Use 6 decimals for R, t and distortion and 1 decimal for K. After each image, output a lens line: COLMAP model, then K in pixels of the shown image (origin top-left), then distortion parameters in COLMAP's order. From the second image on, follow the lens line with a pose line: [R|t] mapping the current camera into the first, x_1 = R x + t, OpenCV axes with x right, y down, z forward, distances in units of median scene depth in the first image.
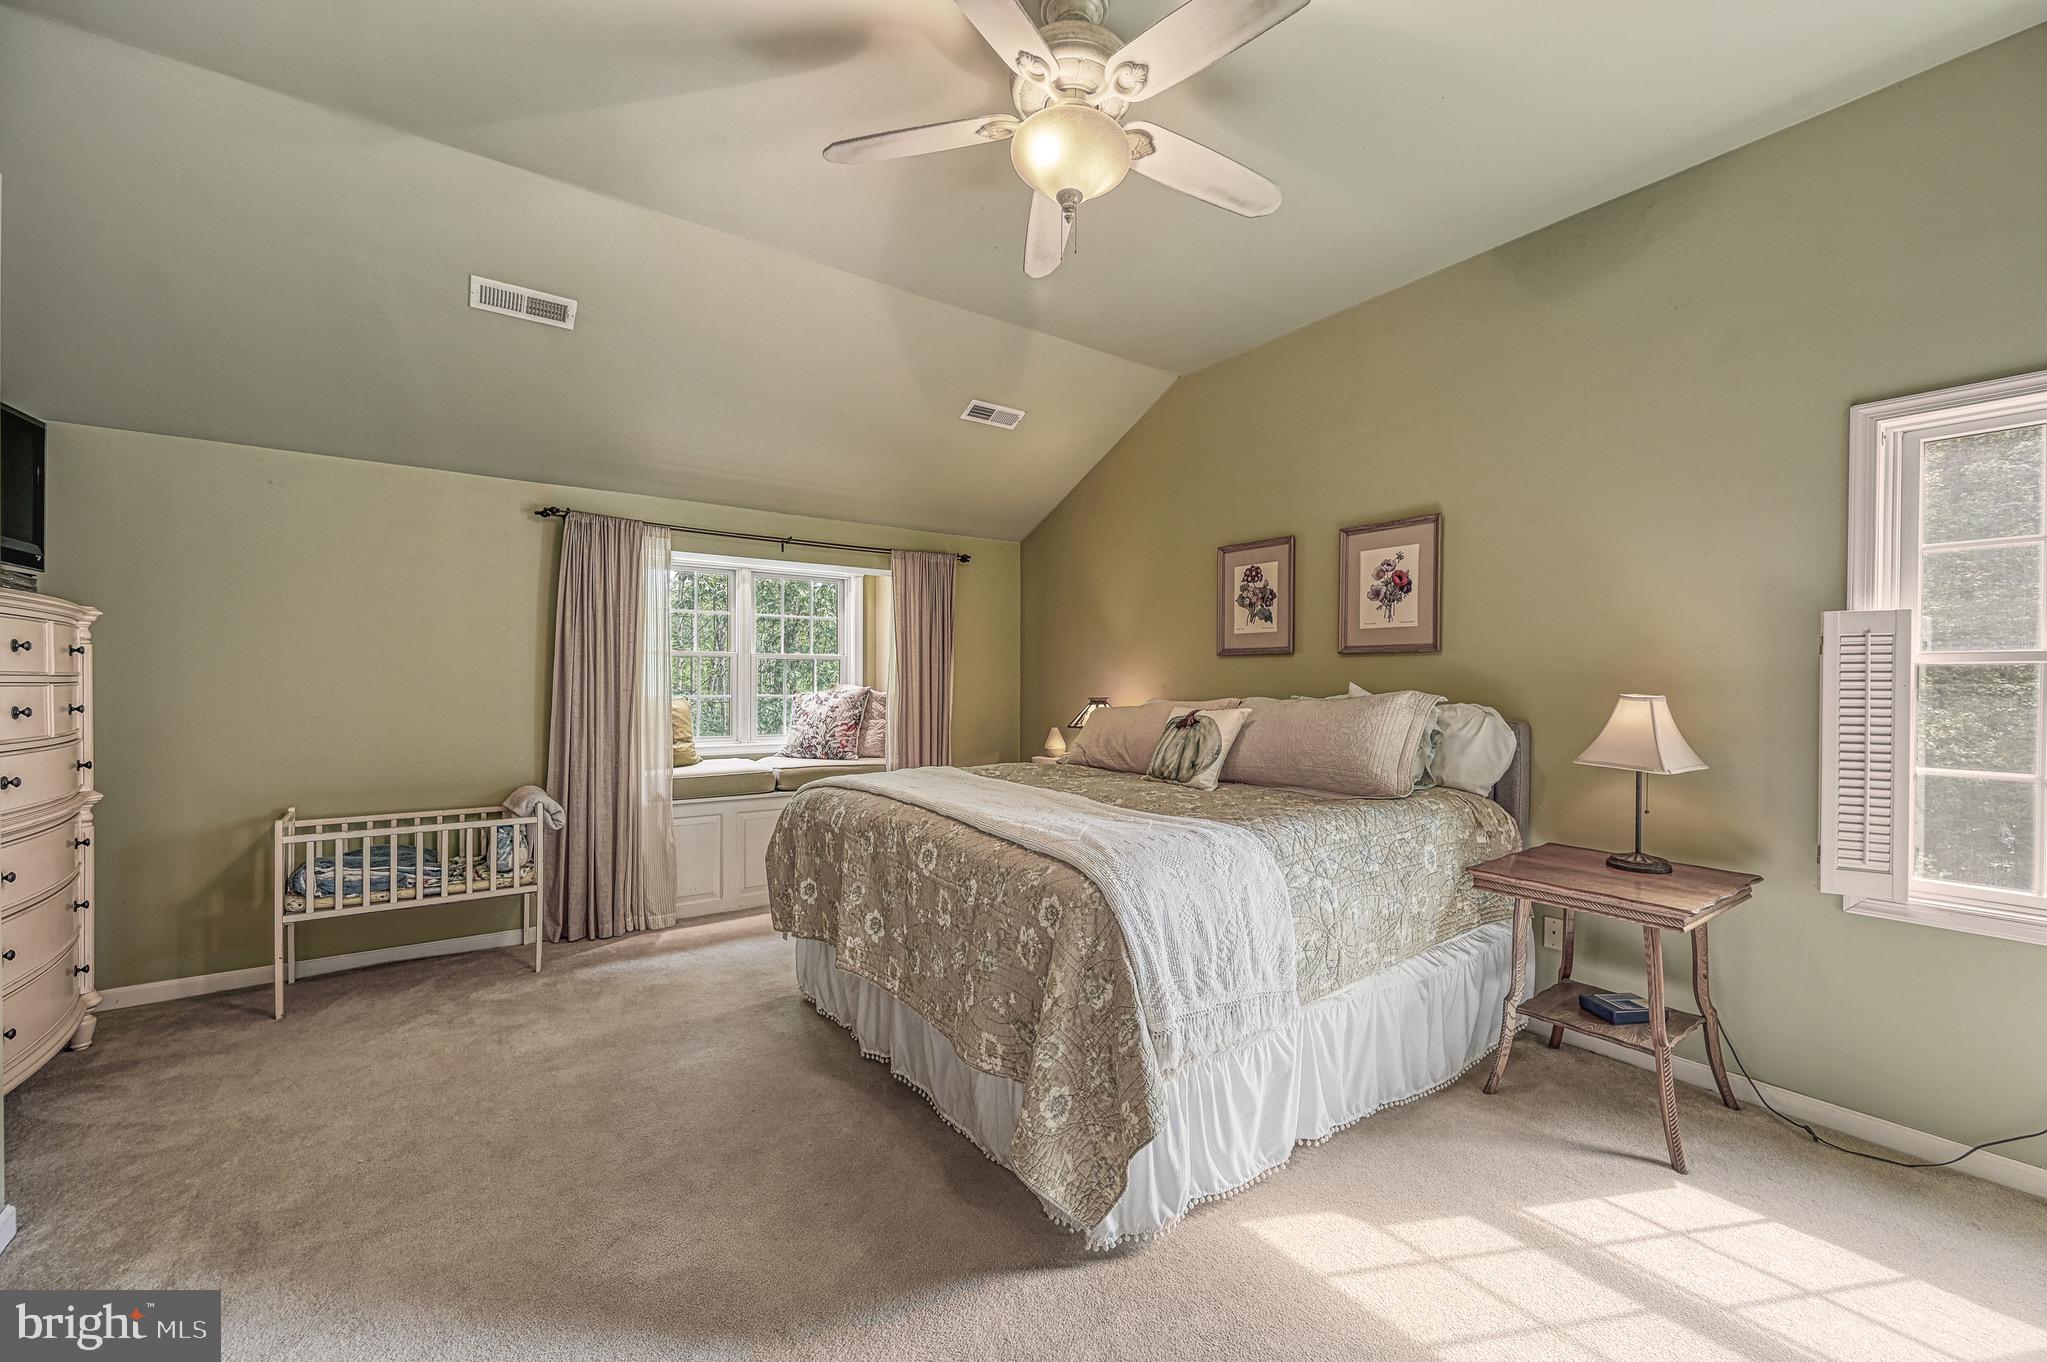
lens RADIAL K [[806.6, 0, 1032.3], [0, 806.6, 687.1], [0, 0, 1]] dist [-0.001831, 0.000688]
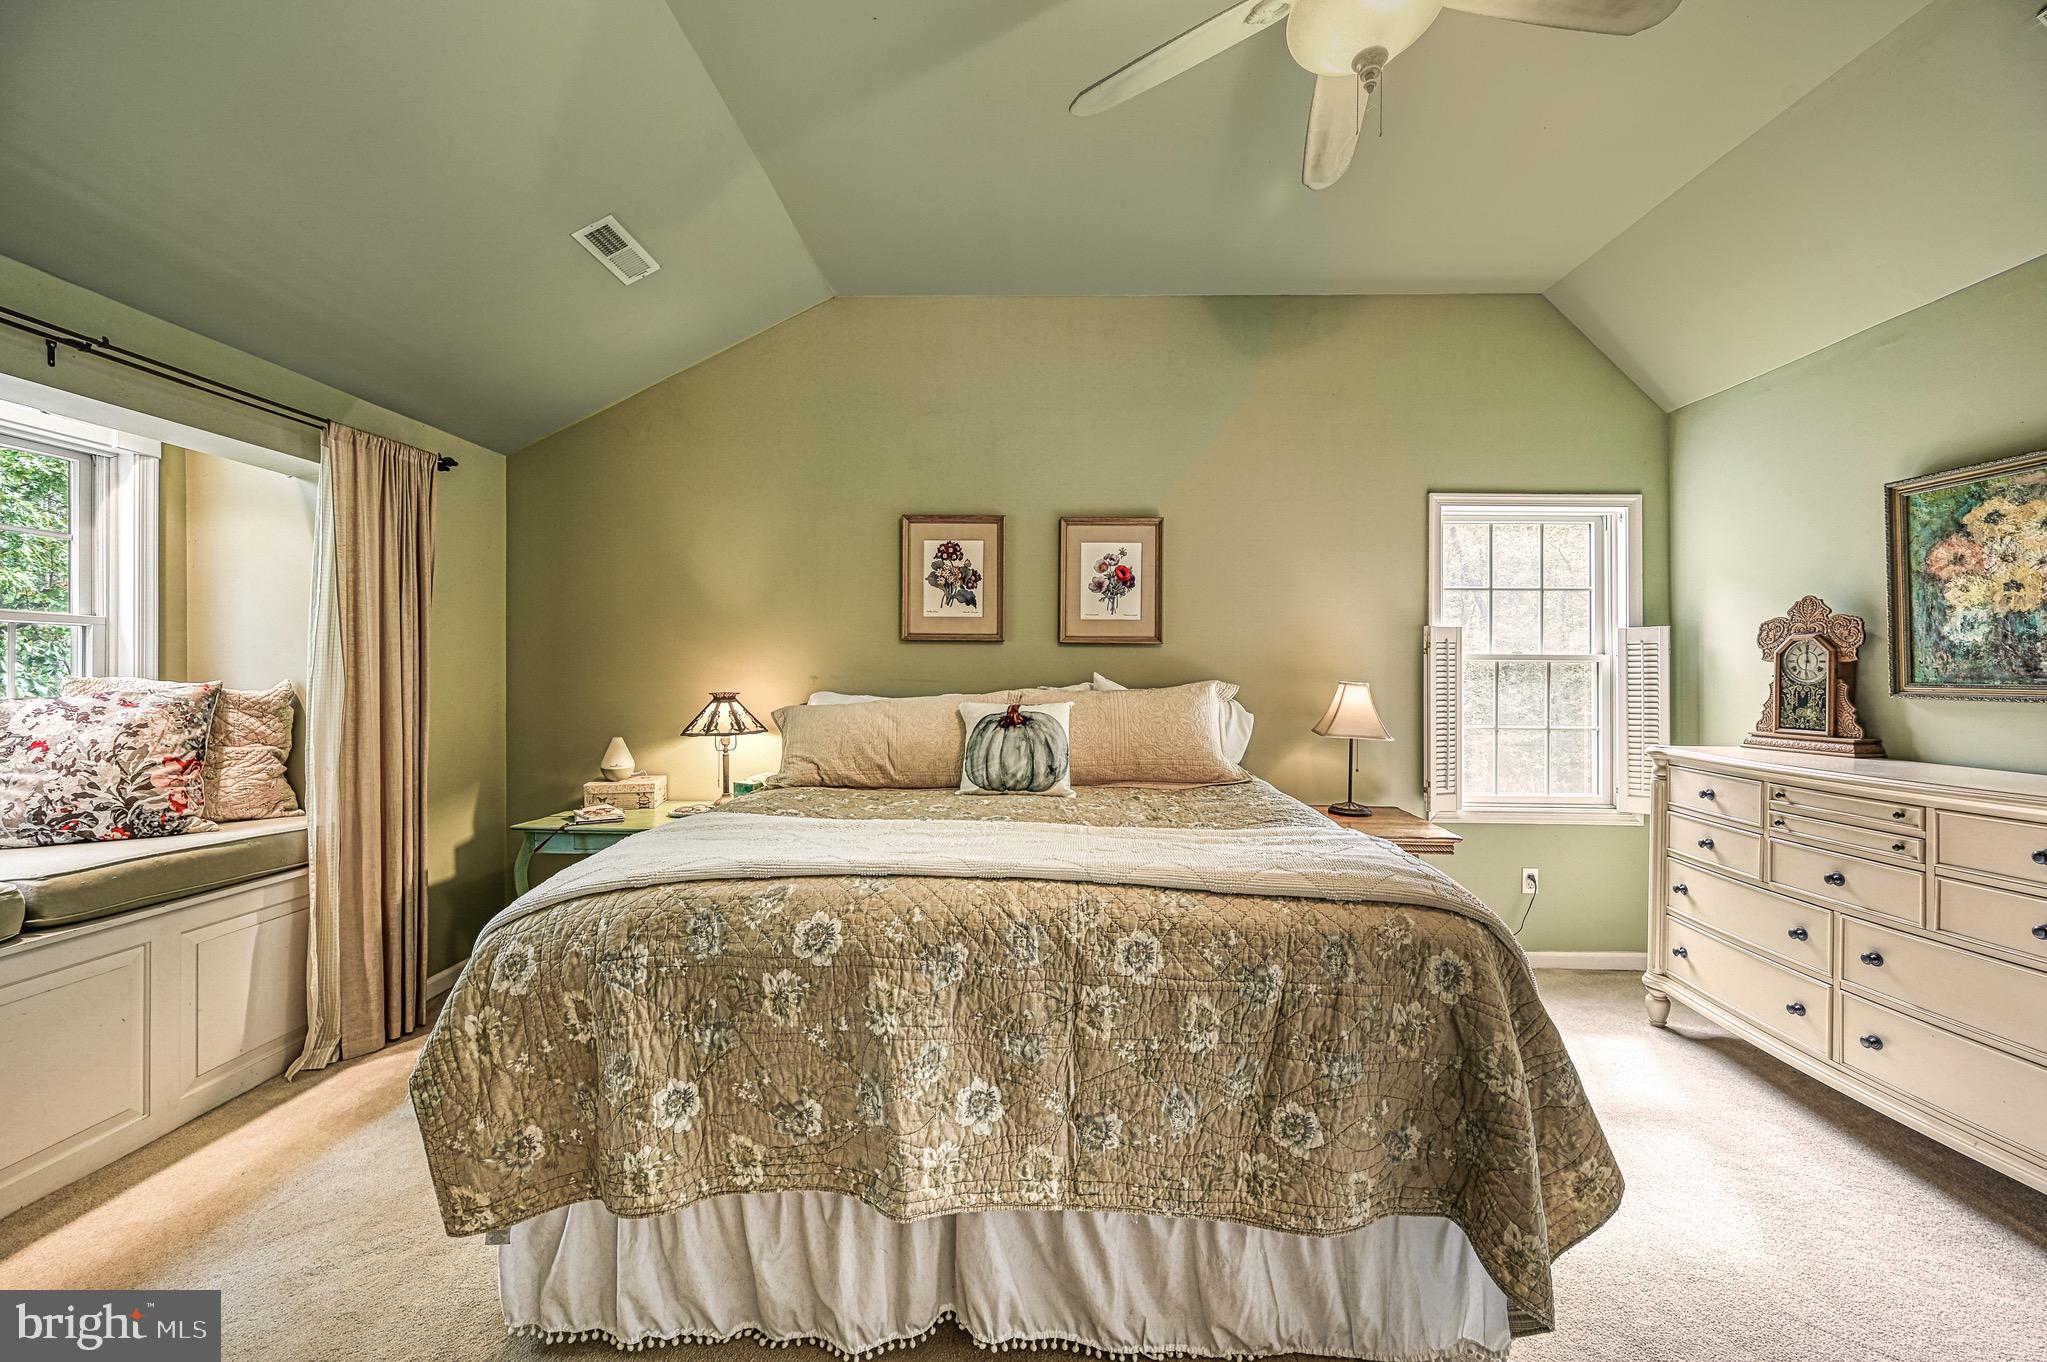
lens RADIAL K [[806.6, 0, 1028.7], [0, 806.6, 672.5], [0, 0, 1]] dist [-0.001831, 0.000688]
pose [[0.608516, -0.002135, 0.793539, -0.427822], [0.003845, 0.999993, -0.000258, -0.005598], [-0.793532, 0.003208, 0.608520, 0.431652]]
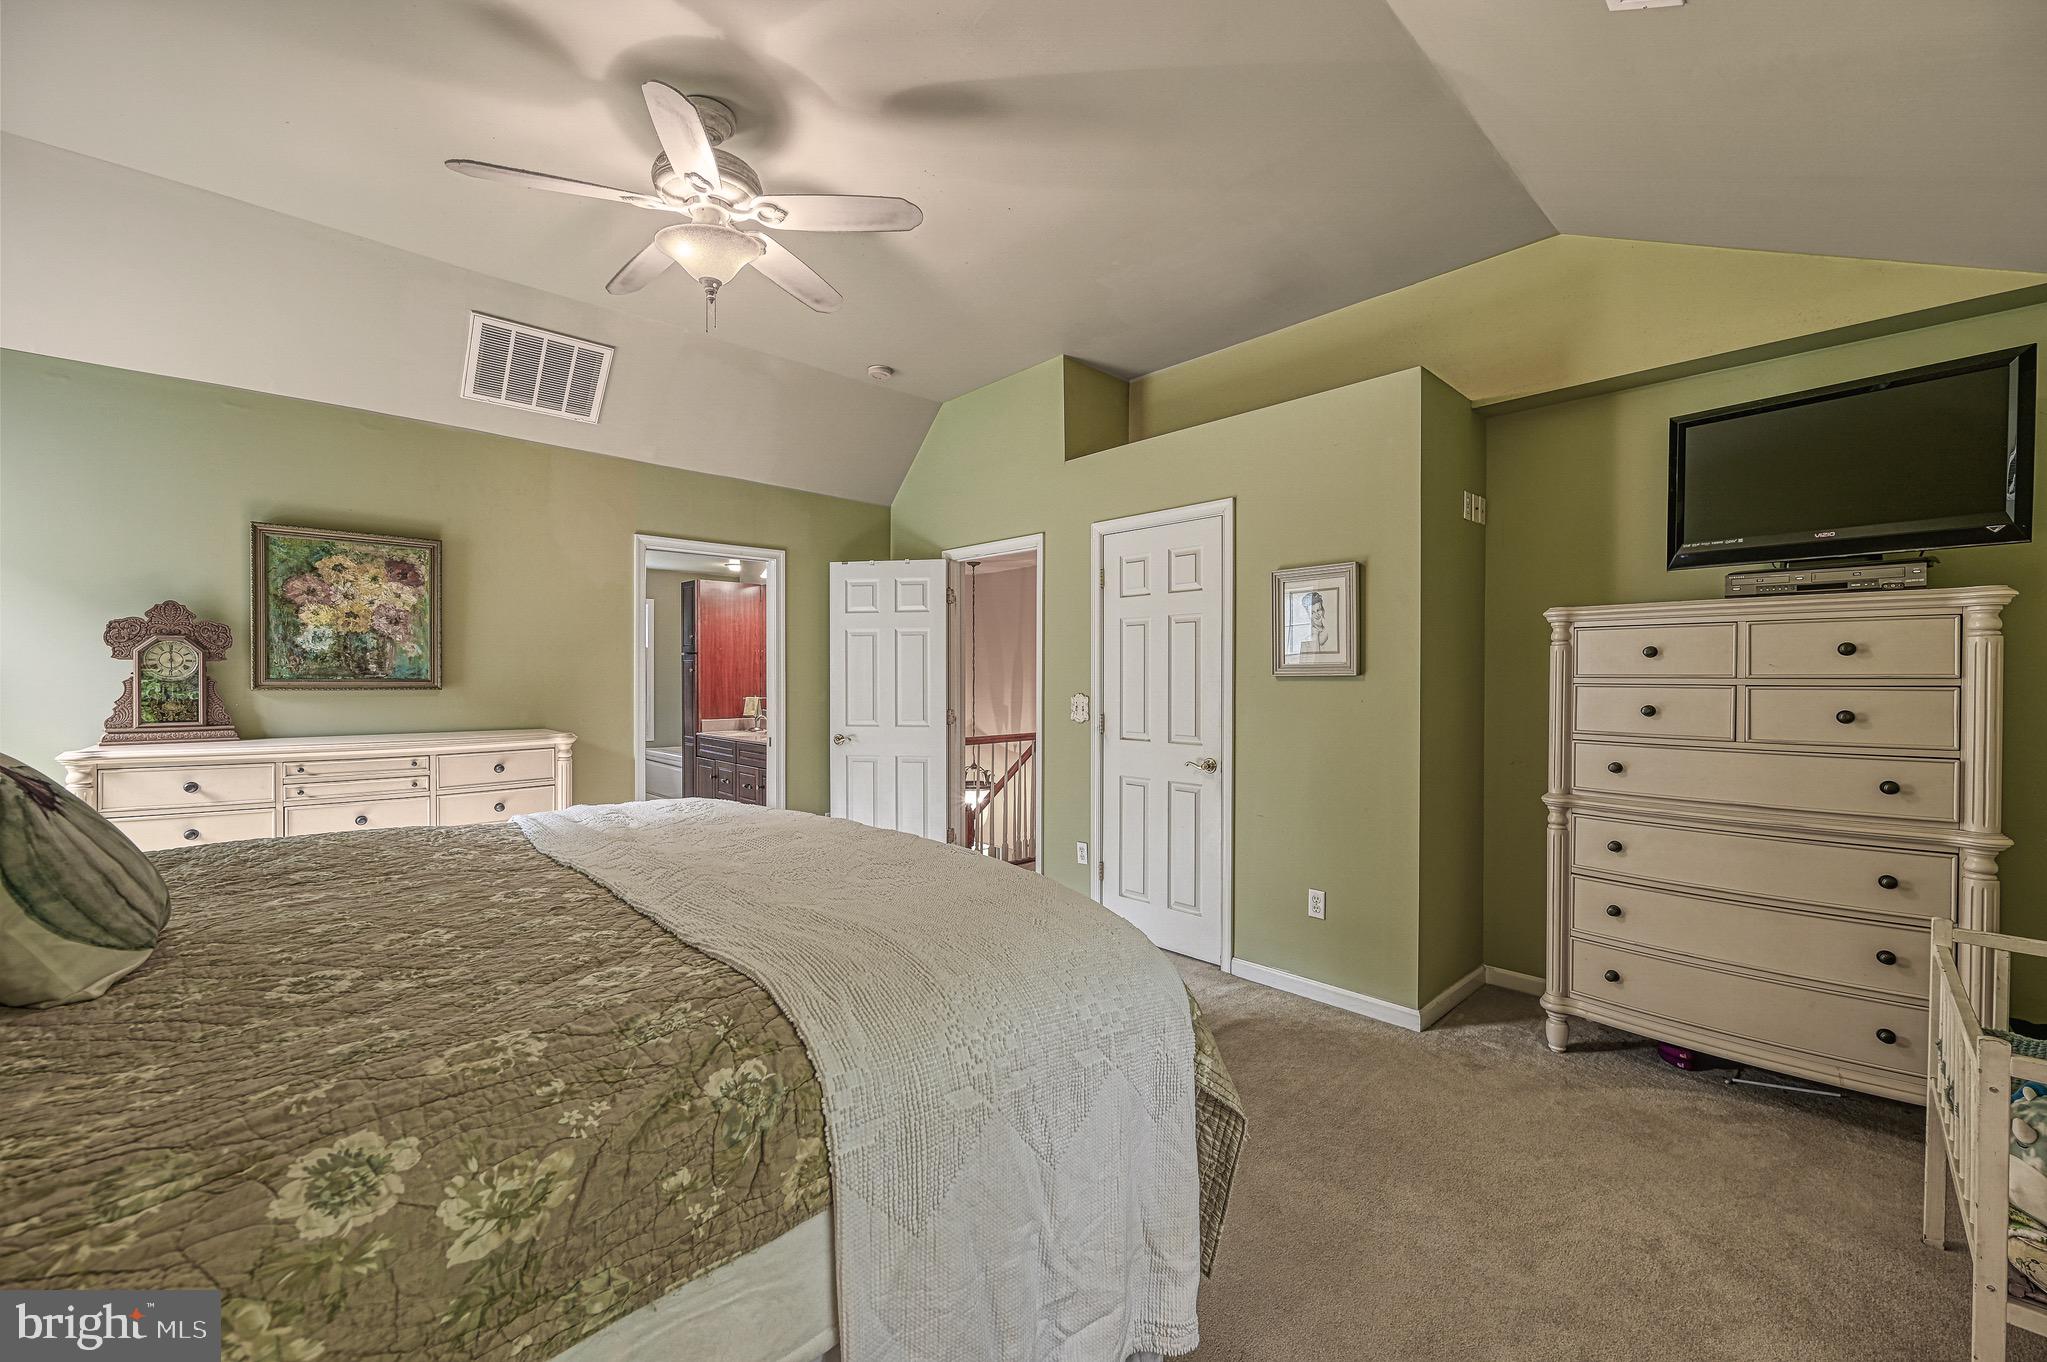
lens RADIAL K [[806.6, 0, 1026.5], [0, 806.6, 686.6], [0, 0, 1]] dist [-0.001831, 0.000688]
pose [[-0.991842, -0.007179, -0.127269, -0.152416], [-0.009302, 0.999827, 0.016095, -0.007620], [0.127131, 0.017148, -0.991738, 1.251432]]
